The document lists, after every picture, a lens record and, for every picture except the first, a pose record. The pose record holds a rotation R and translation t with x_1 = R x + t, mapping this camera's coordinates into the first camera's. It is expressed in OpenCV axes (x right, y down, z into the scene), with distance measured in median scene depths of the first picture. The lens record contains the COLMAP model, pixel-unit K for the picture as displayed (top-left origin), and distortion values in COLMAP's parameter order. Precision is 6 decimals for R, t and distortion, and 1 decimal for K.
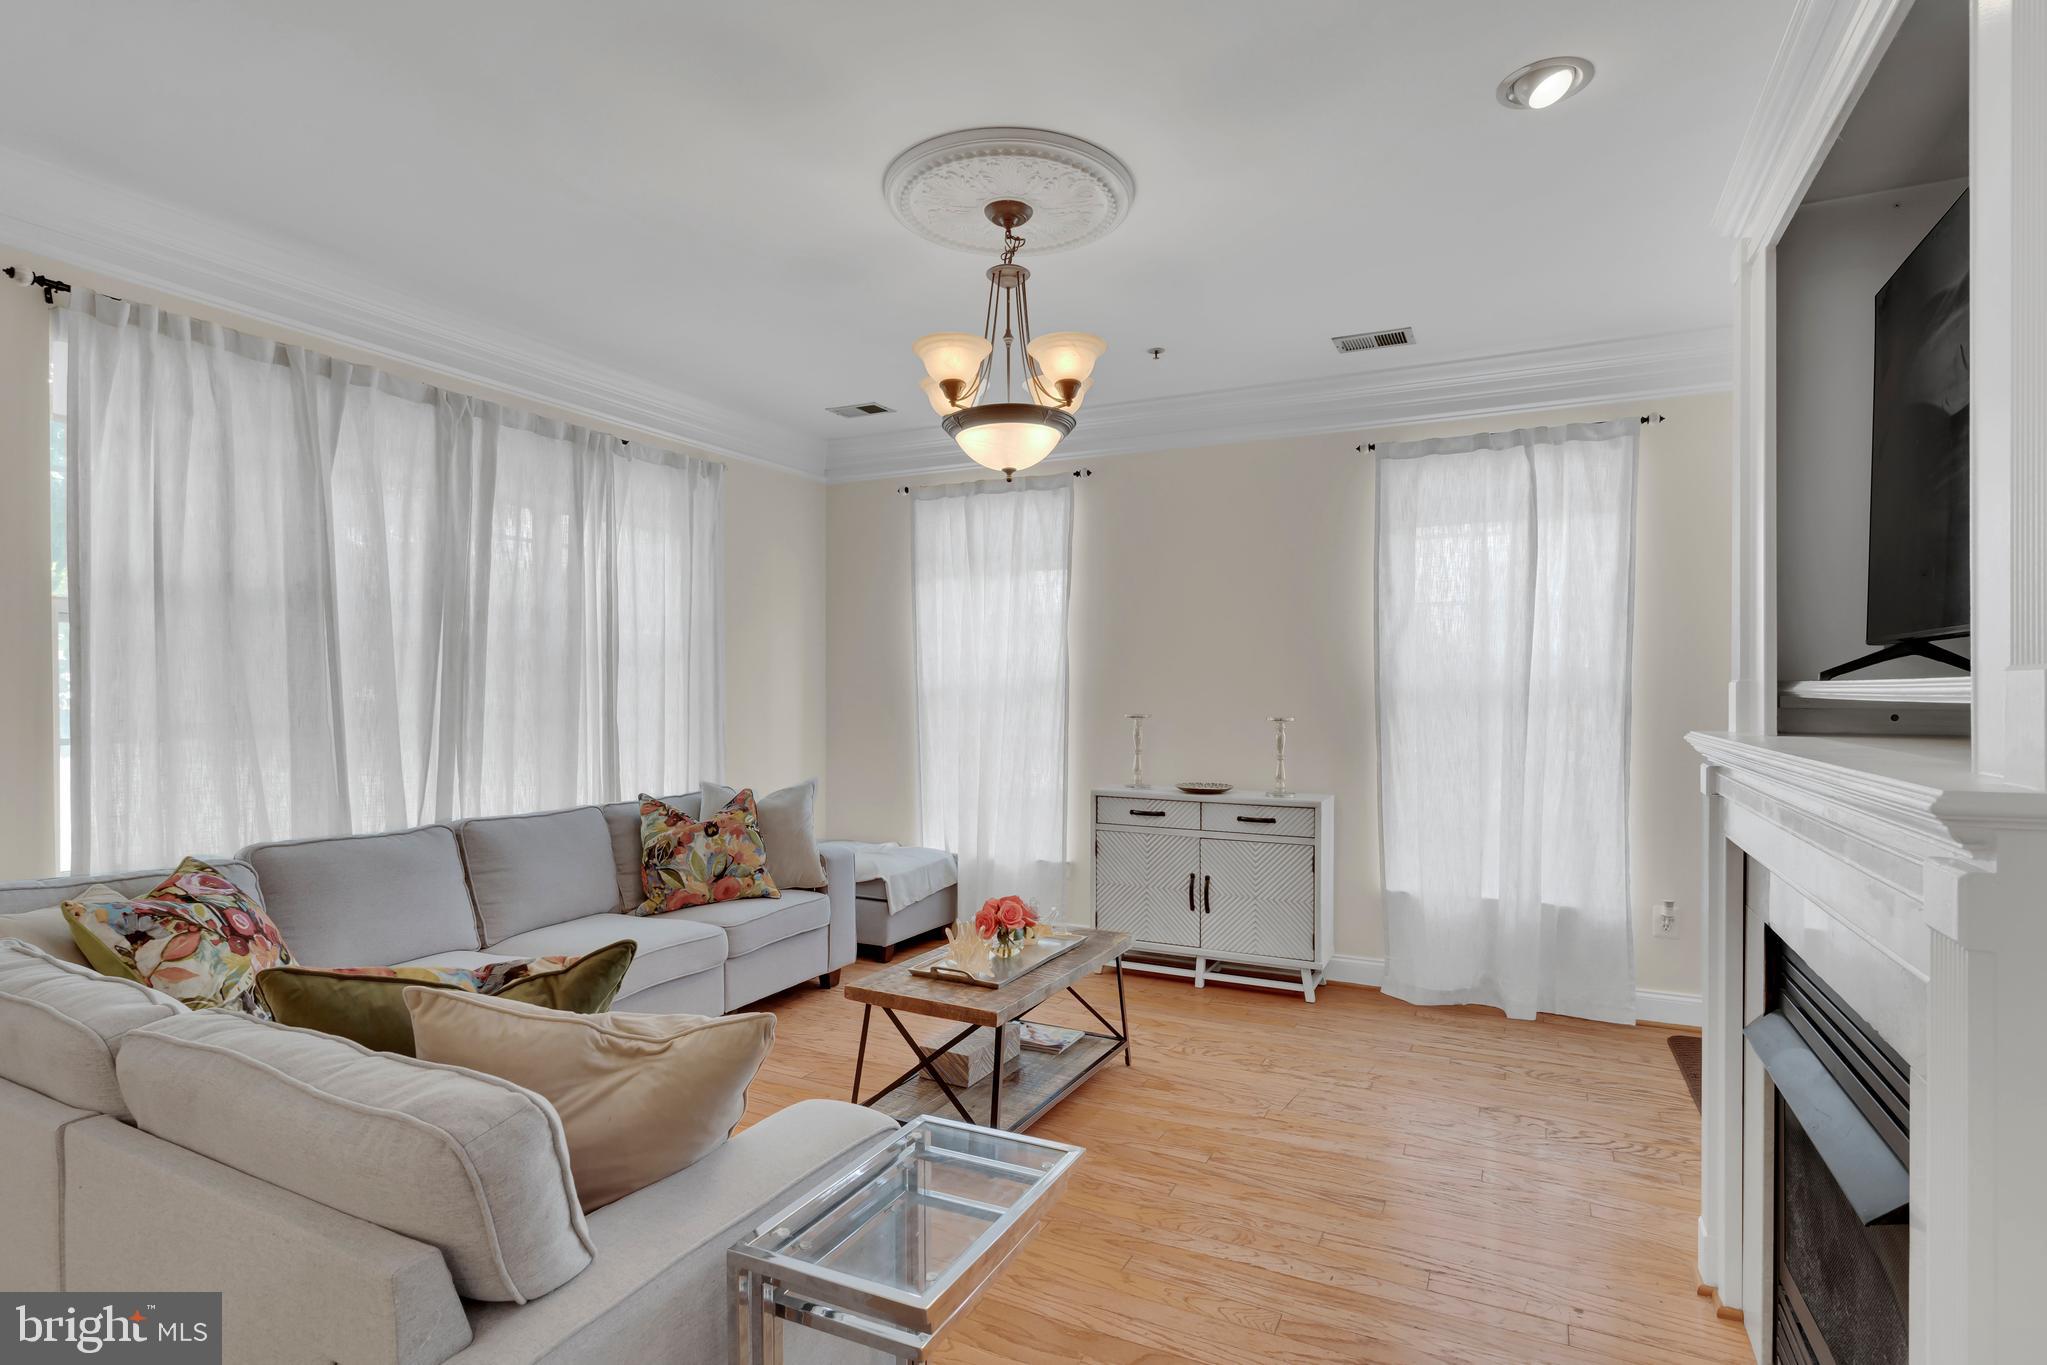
lens RADIAL K [[1018.9, 0, 1023.1], [0, 1018.9, 694.3], [0, 0, 1]] dist [-0.001912, -0.000568]
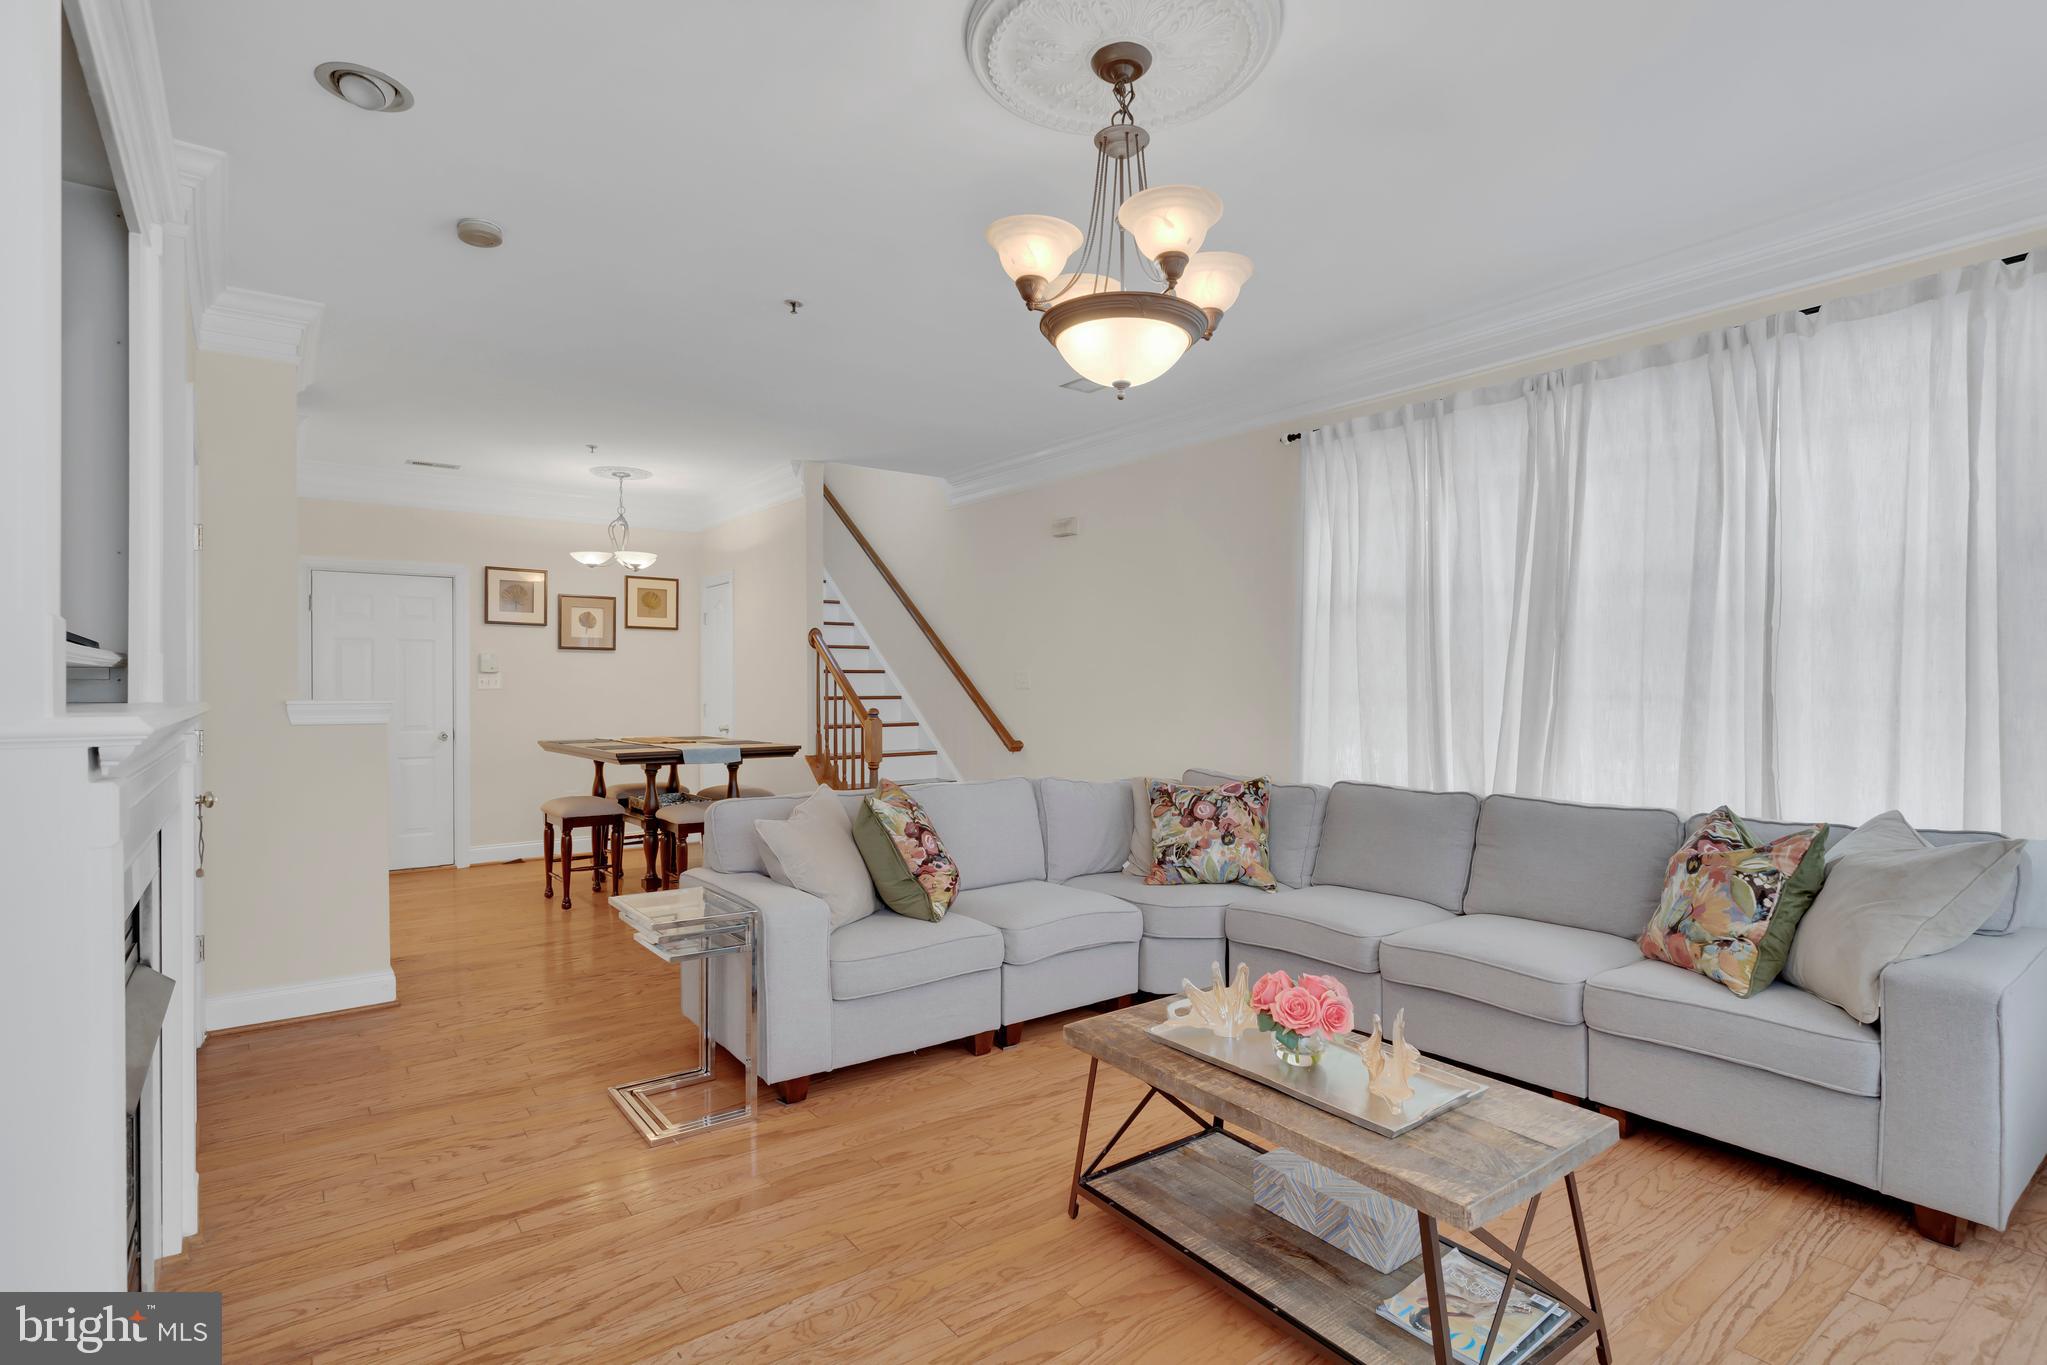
lens RADIAL K [[1000.8, 0, 1023.5], [0, 1000.8, 682.5], [0, 0, 1]] dist [-0.000068, 0.000391]
pose [[-0.448623, -0.003432, -0.893714, 0.503108], [-0.000410, 0.999993, -0.003634, 0.012343], [0.893721, -0.001264, -0.448622, 0.892954]]
